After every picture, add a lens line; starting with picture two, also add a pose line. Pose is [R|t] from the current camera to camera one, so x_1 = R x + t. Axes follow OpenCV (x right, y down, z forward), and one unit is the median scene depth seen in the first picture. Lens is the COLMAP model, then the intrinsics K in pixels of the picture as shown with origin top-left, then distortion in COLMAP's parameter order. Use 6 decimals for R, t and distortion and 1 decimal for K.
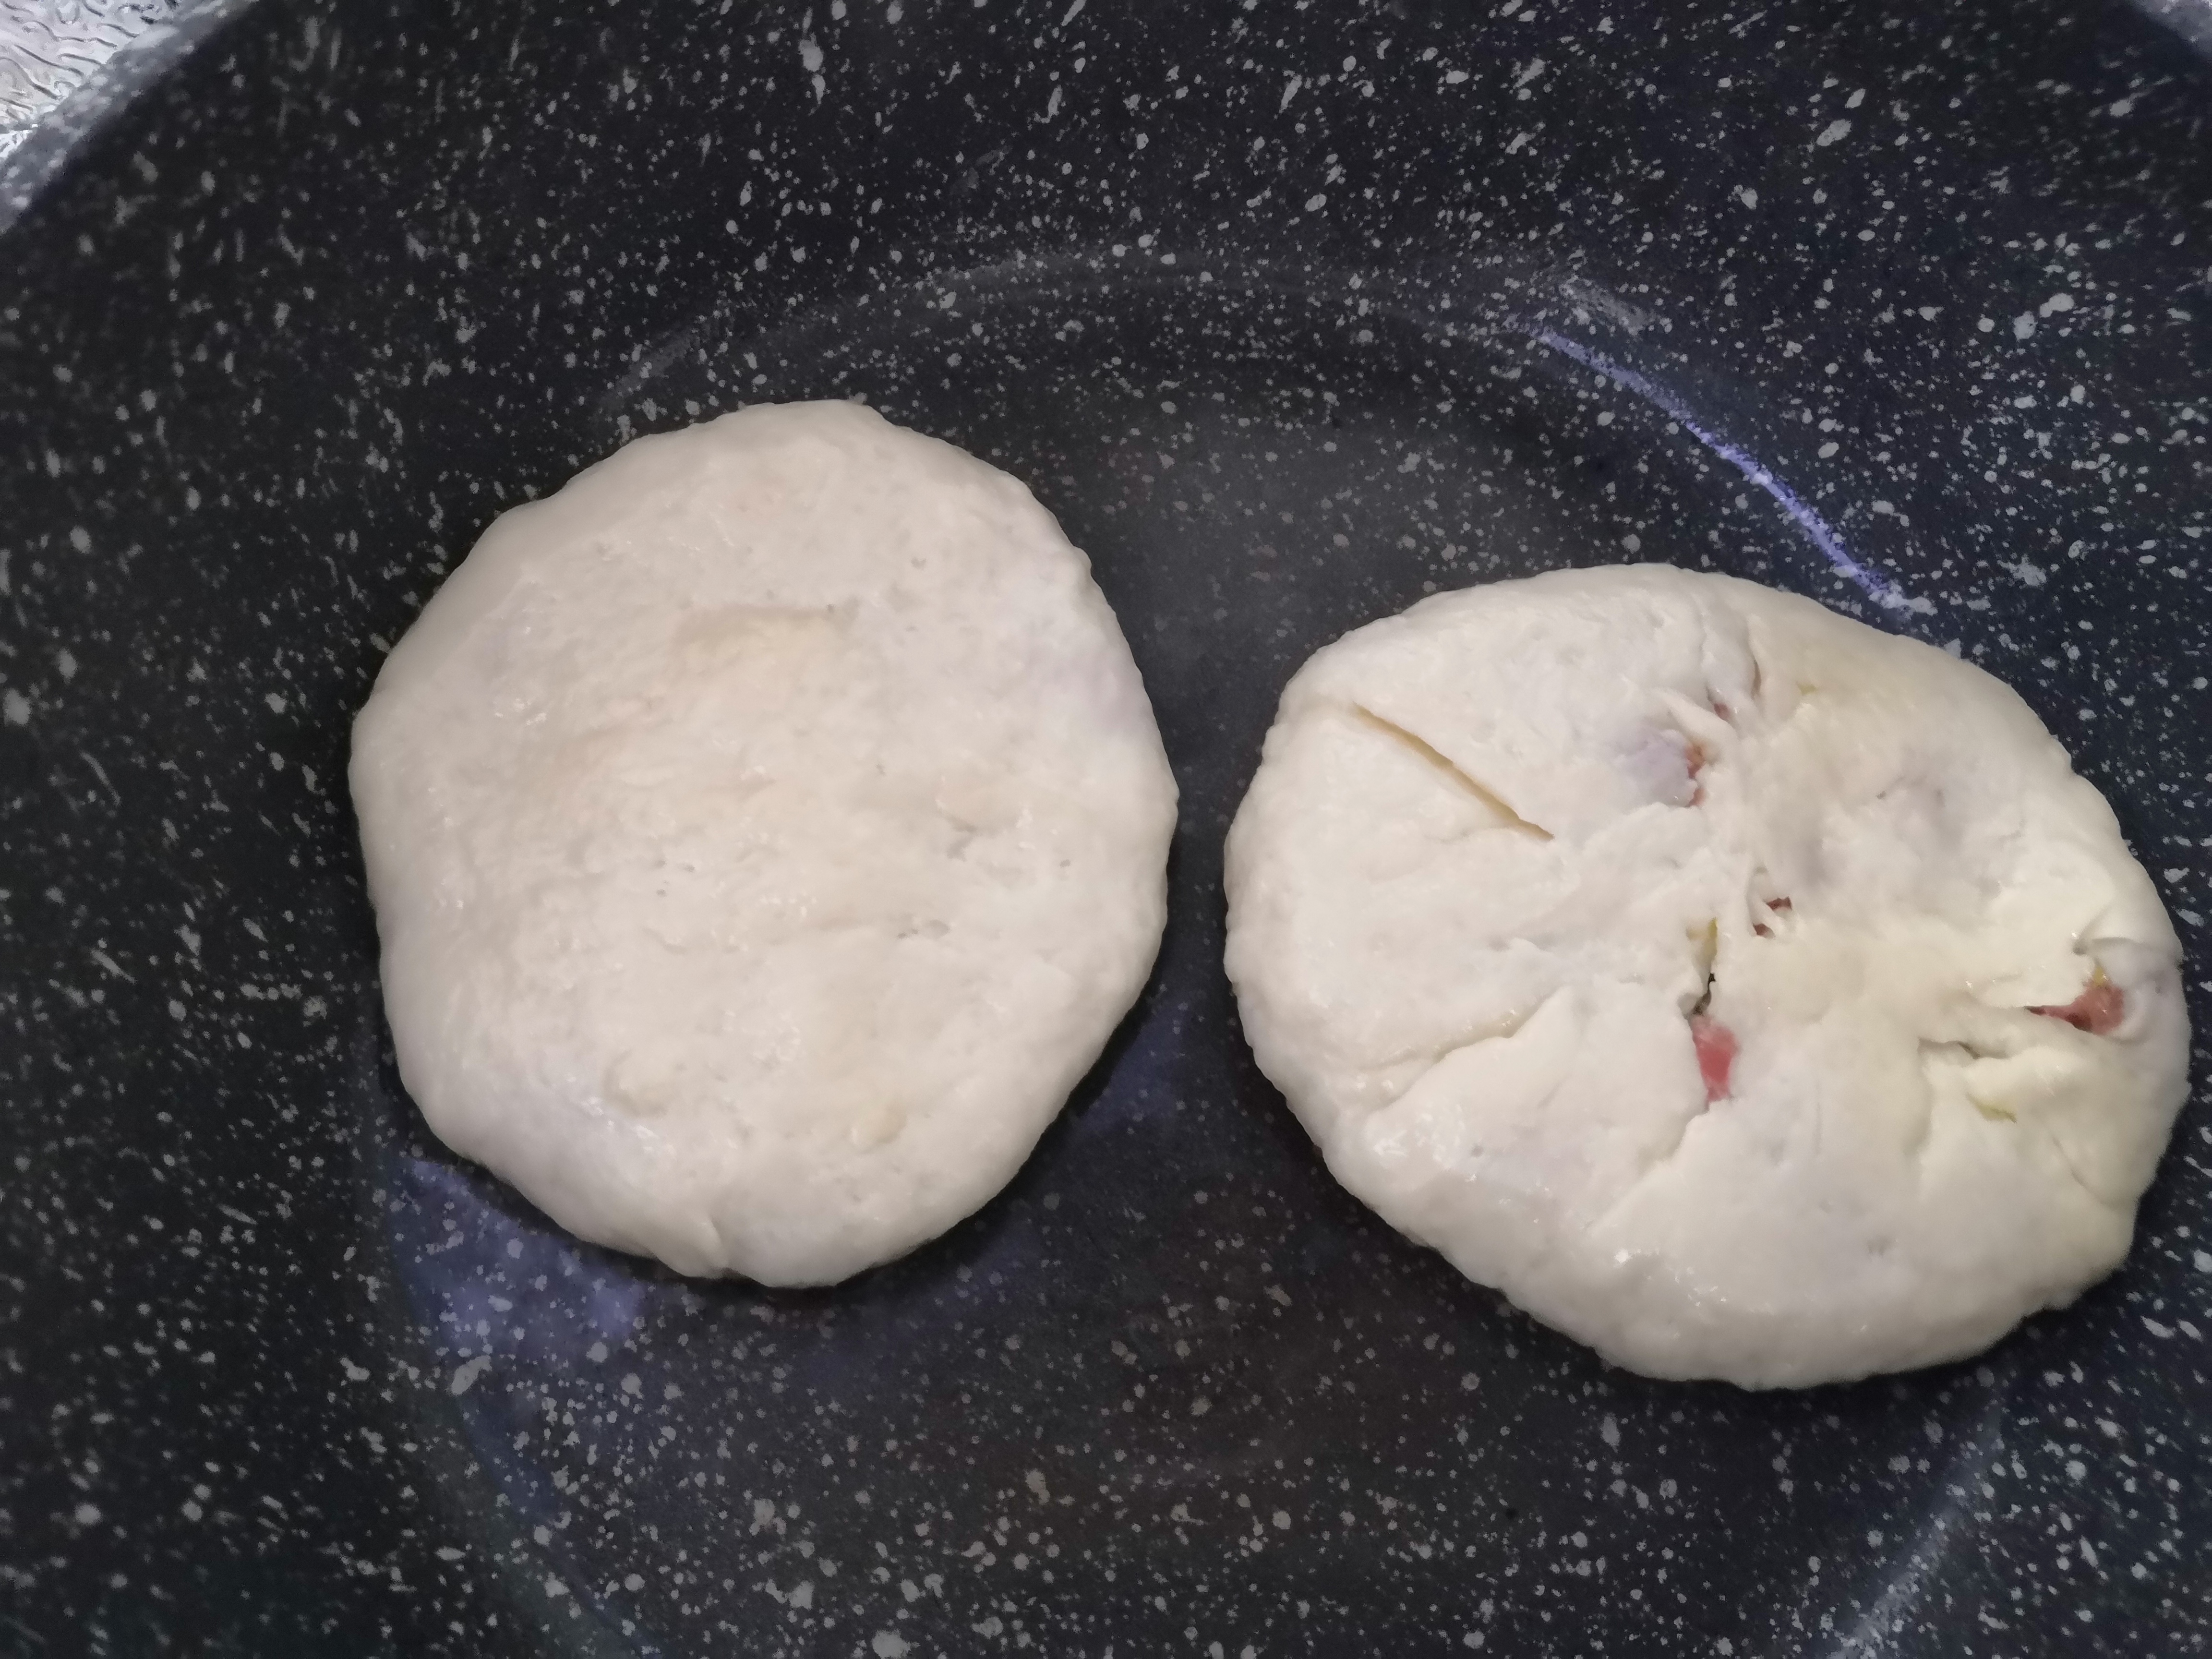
lens RADIAL K [[1753.5, 0, 1092.5], [0, 1753.5, 819.7], [0, 0, 1]] dist [-0.010594, 0.025546]
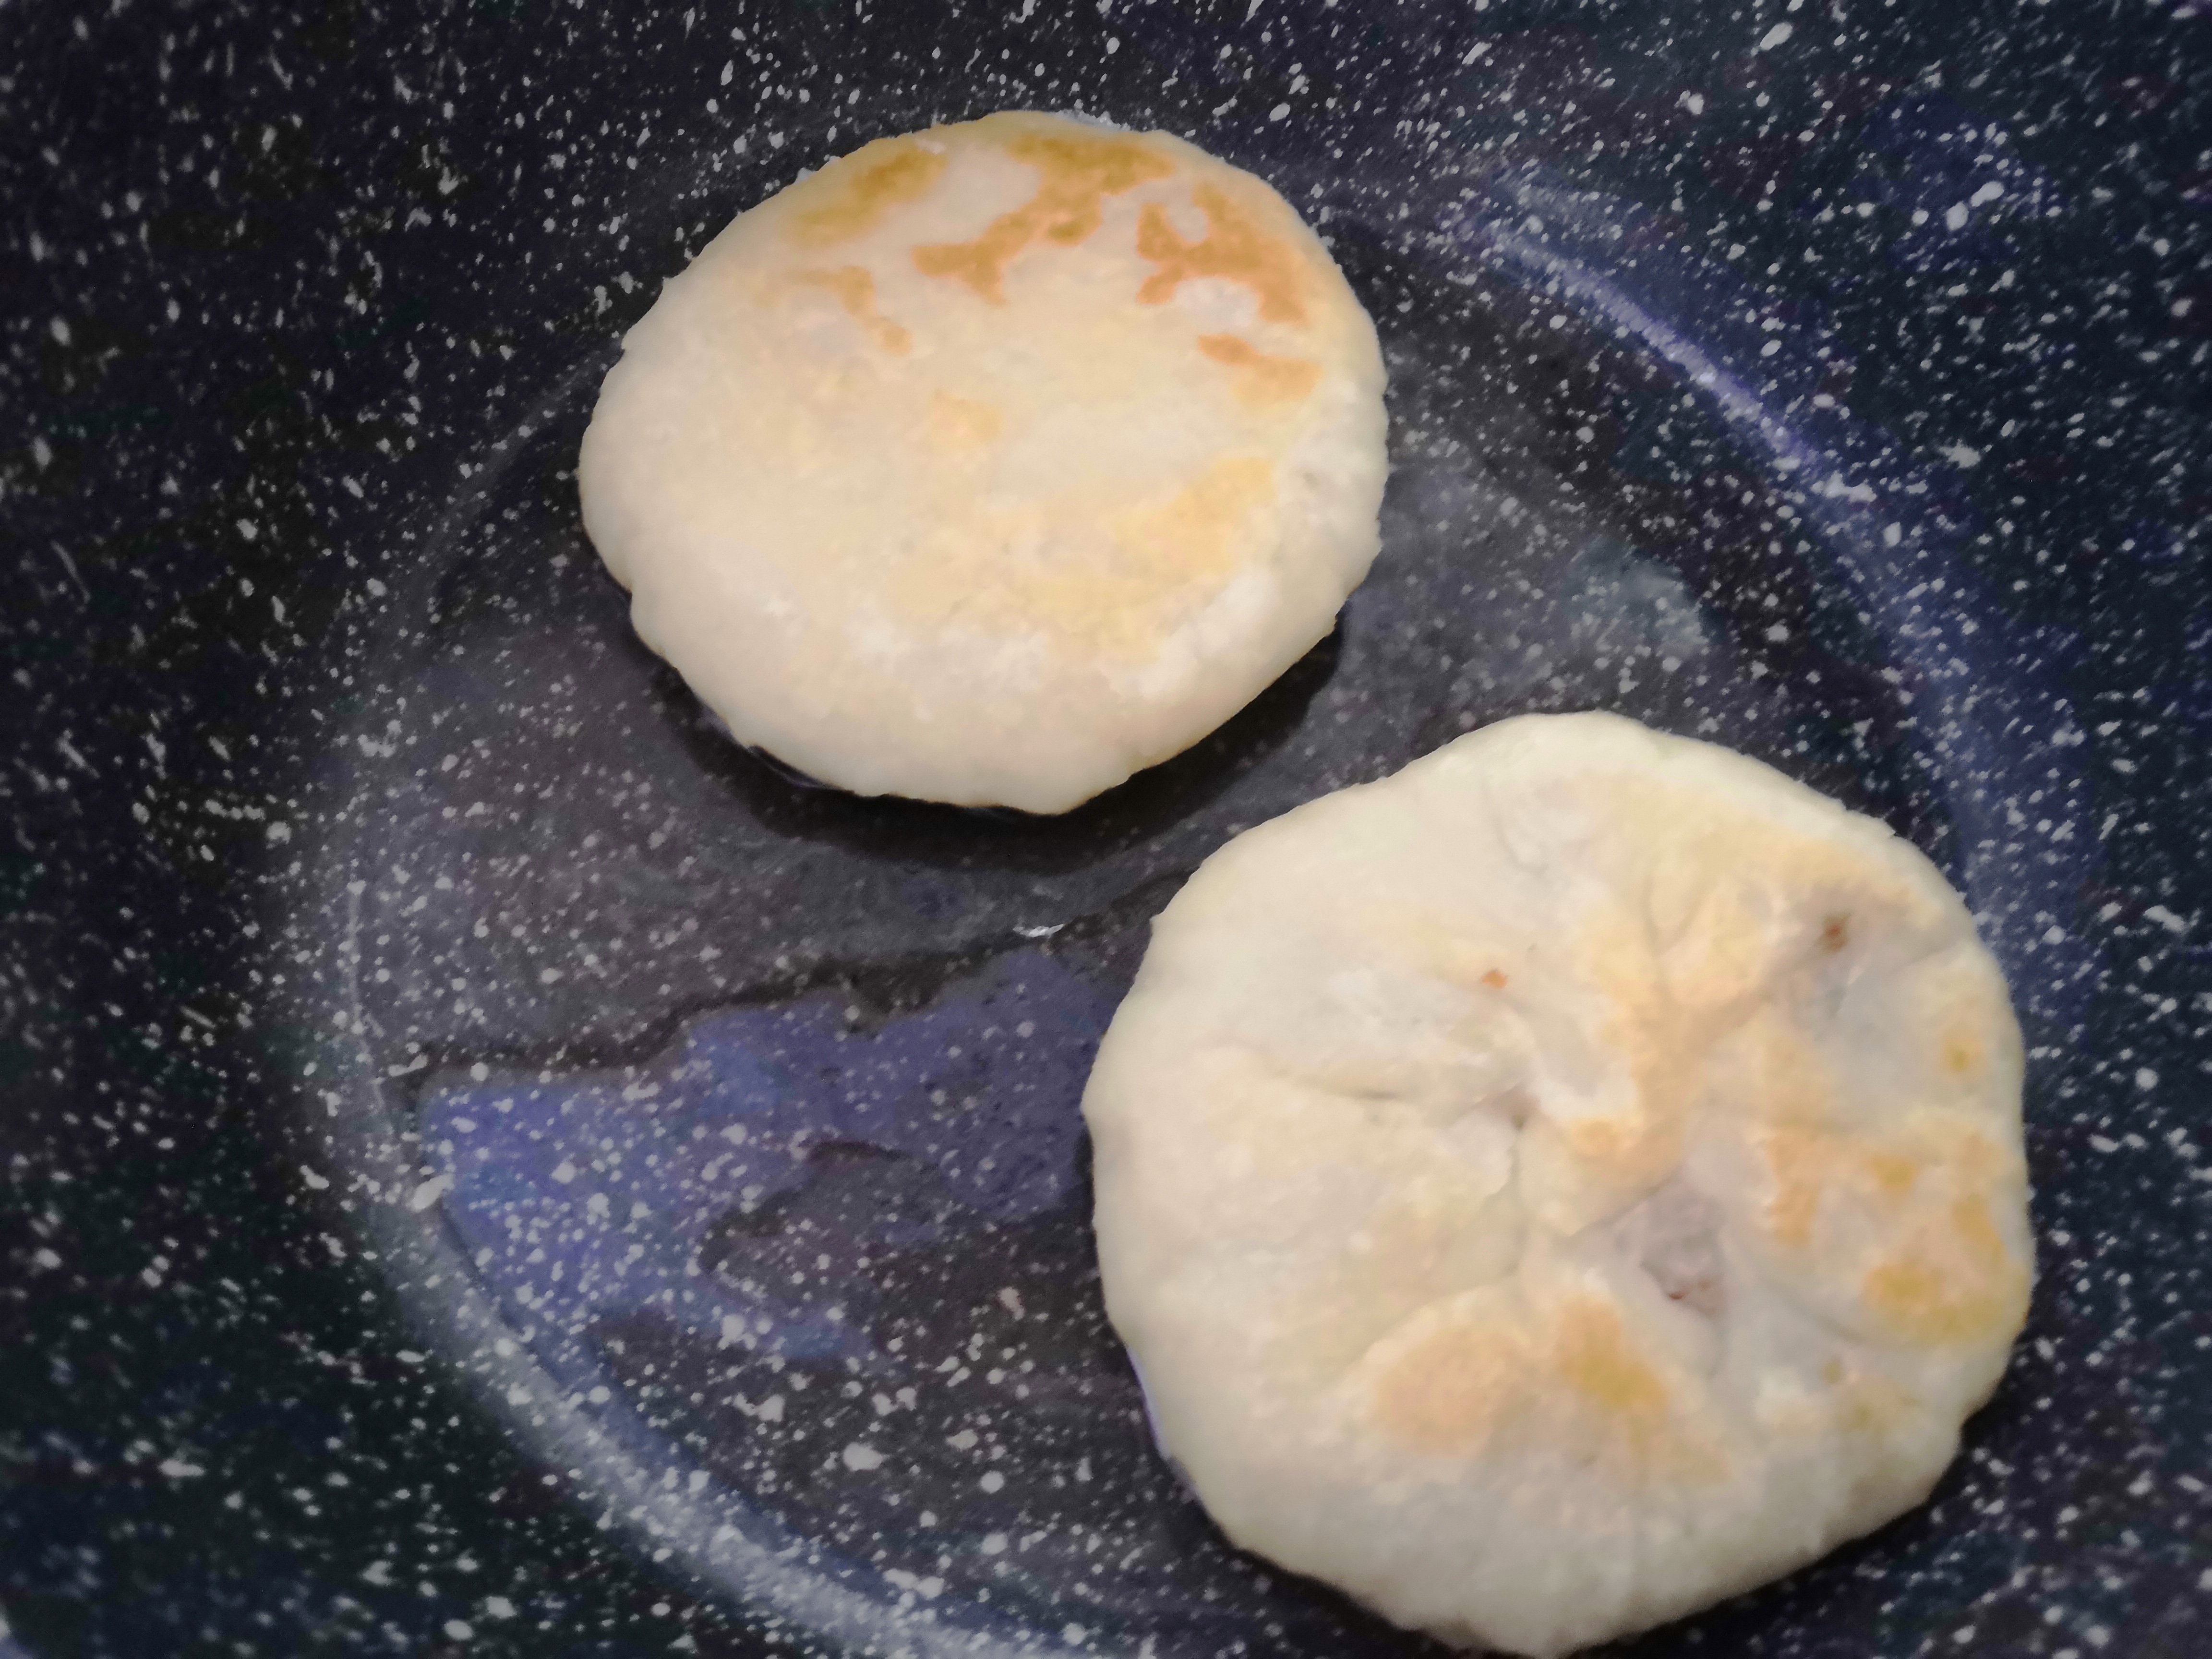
lens RADIAL K [[1753.5, 0, 1092.4], [0, 1753.5, 833.0], [0, 0, 1]] dist [-0.010594, 0.025546]
pose [[0.998824, 0.011274, 0.047161, -0.032265], [-0.008838, 0.998631, -0.051550, 0.151126], [-0.047678, 0.051073, 0.997556, -0.004867]]
